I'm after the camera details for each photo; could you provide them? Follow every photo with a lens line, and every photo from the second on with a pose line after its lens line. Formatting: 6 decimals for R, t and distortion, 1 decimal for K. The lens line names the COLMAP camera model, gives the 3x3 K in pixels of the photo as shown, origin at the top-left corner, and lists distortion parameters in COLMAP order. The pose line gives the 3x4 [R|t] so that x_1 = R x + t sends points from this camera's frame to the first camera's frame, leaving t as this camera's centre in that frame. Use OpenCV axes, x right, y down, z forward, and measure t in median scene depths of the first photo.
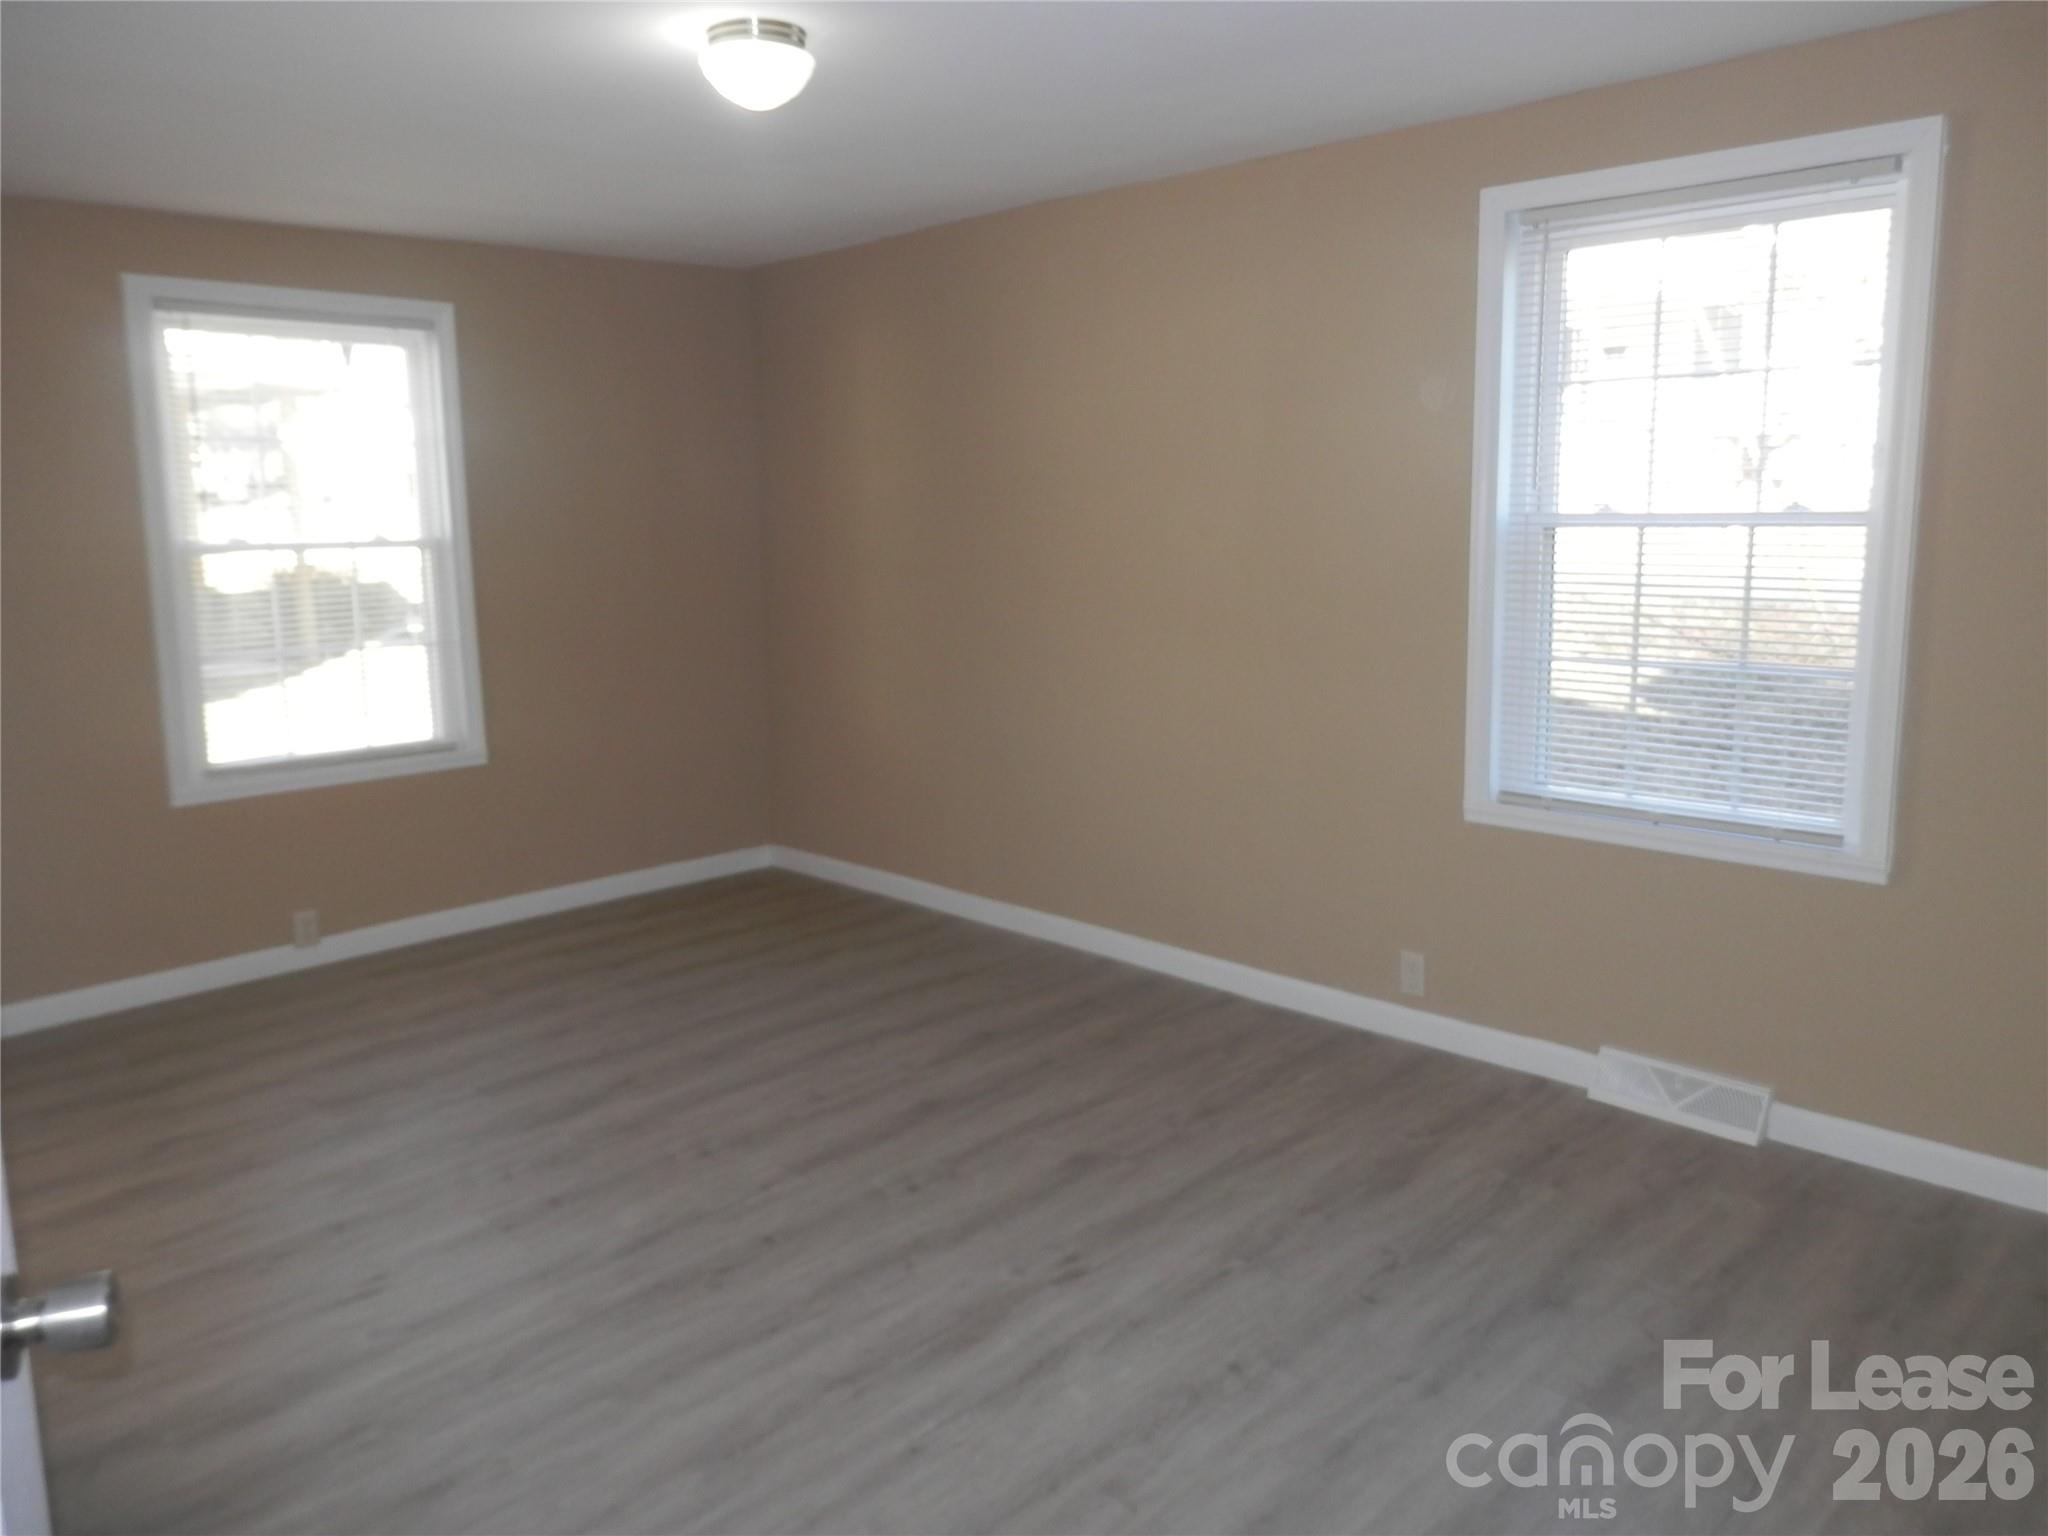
lens RADIAL K [[1523.6, 0, 1035.7], [0, 1523.6, 780.9], [0, 0, 1]] dist [0.010180, 0.001151]
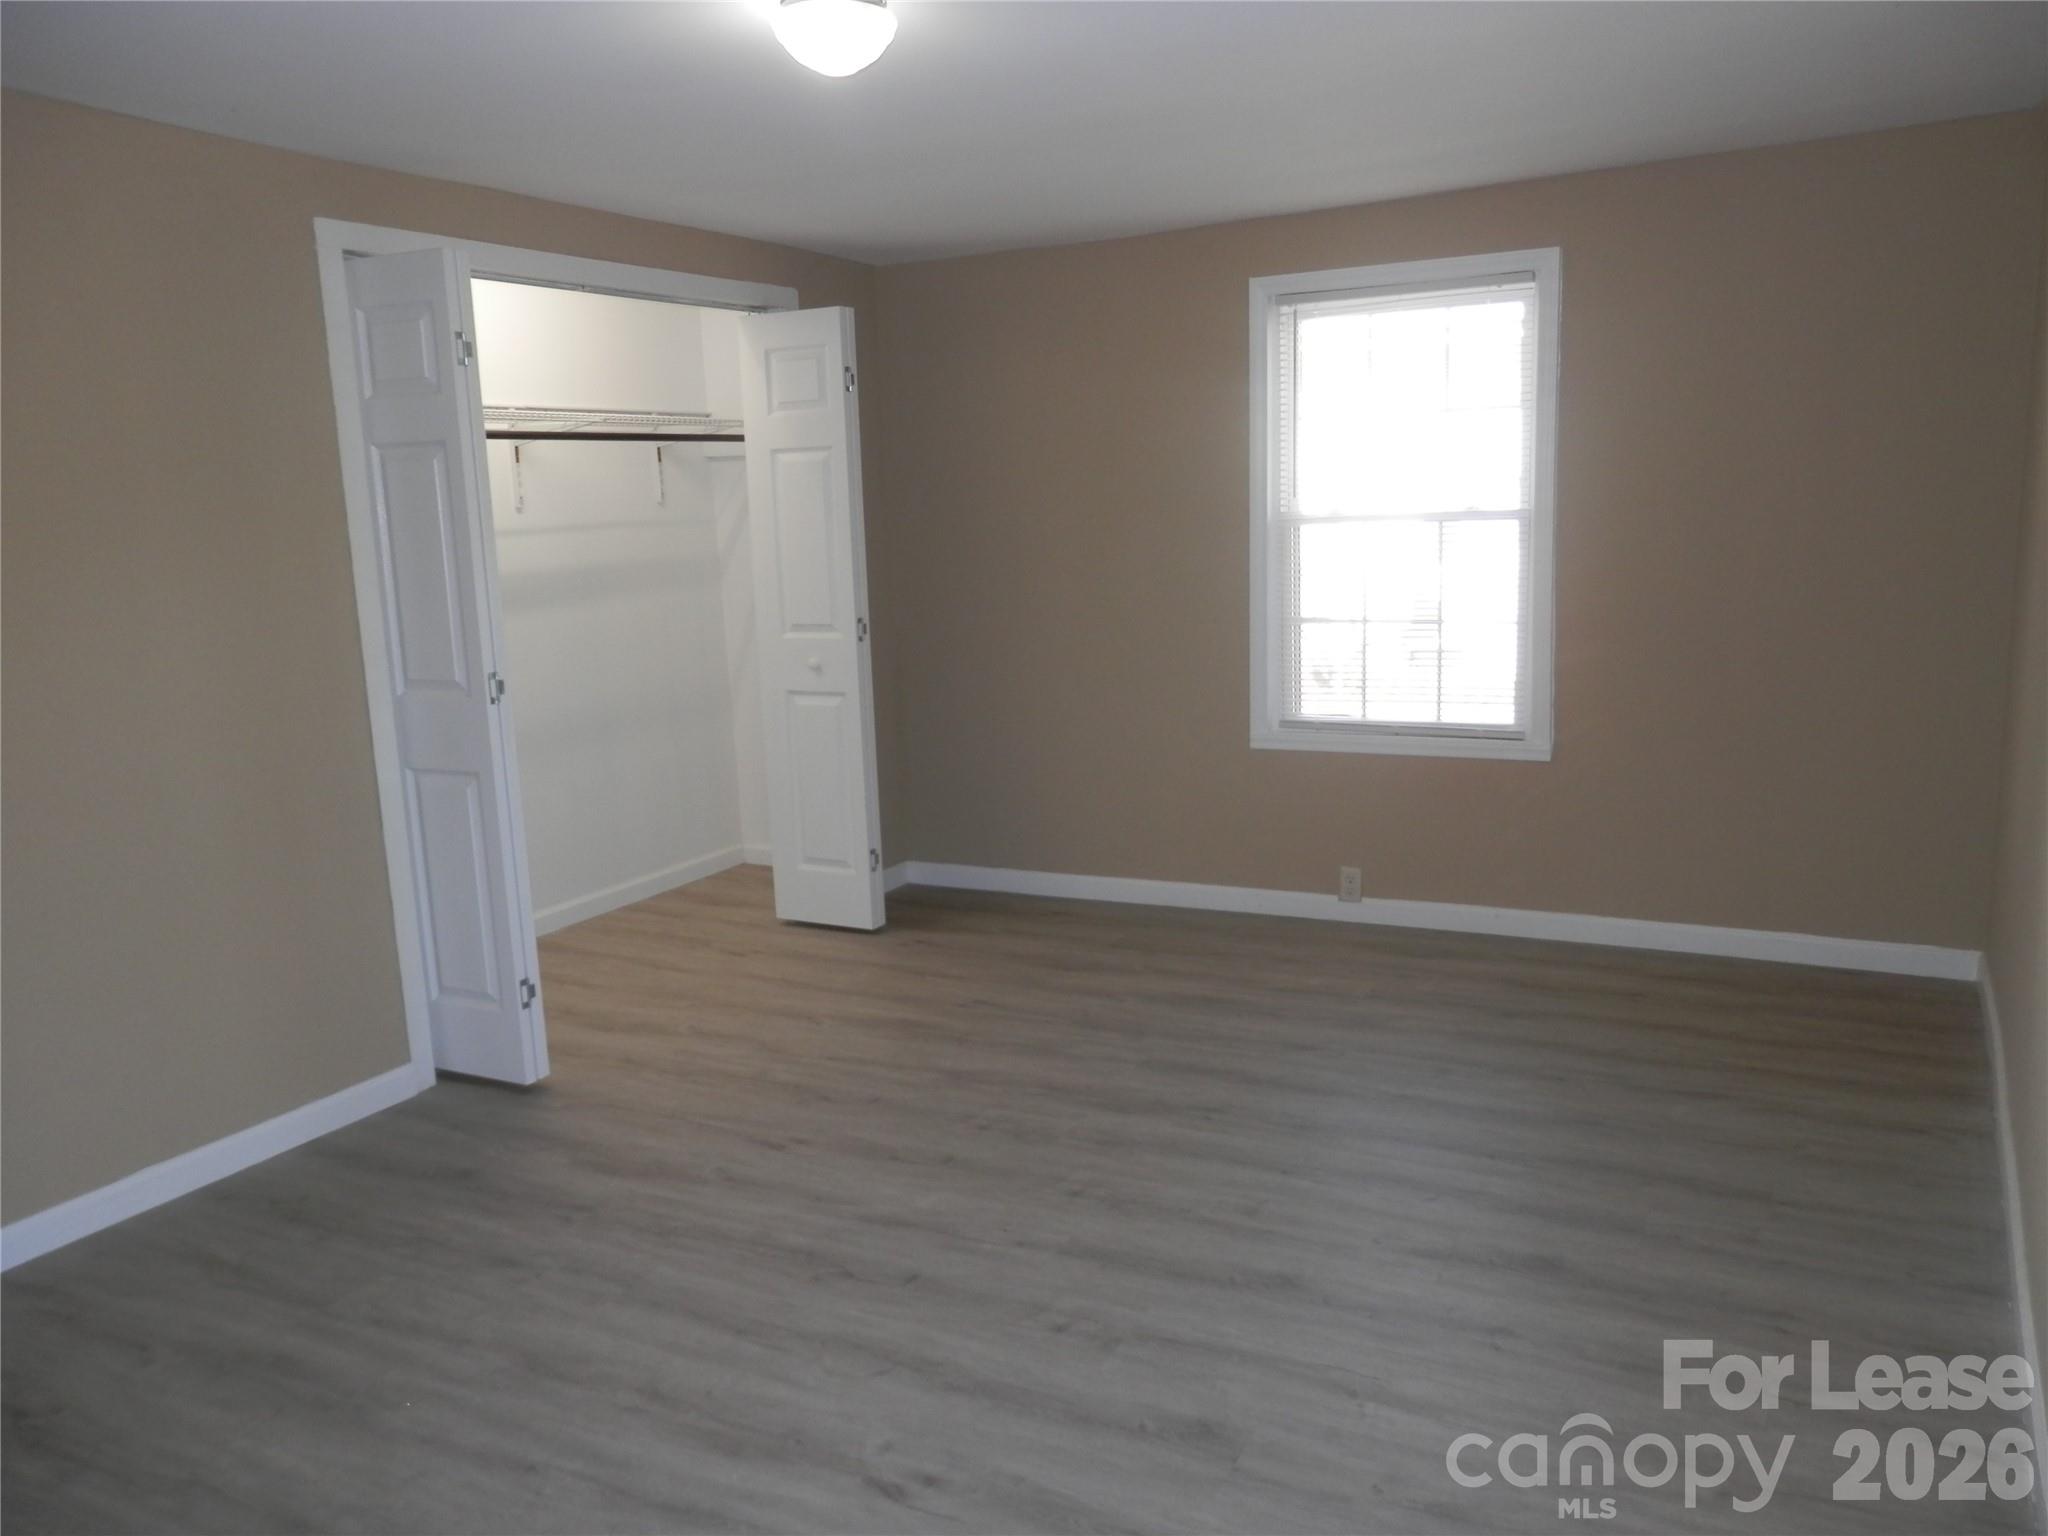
lens RADIAL K [[1523.6, 0, 1041.2], [0, 1523.6, 760.7], [0, 0, 1]] dist [0.010180, 0.001151]
pose [[0.280833, 0.167605, -0.945009, 0.494610], [-0.136821, 0.981569, 0.133429, -0.110019], [0.949954, 0.091825, 0.298589, 0.545336]]
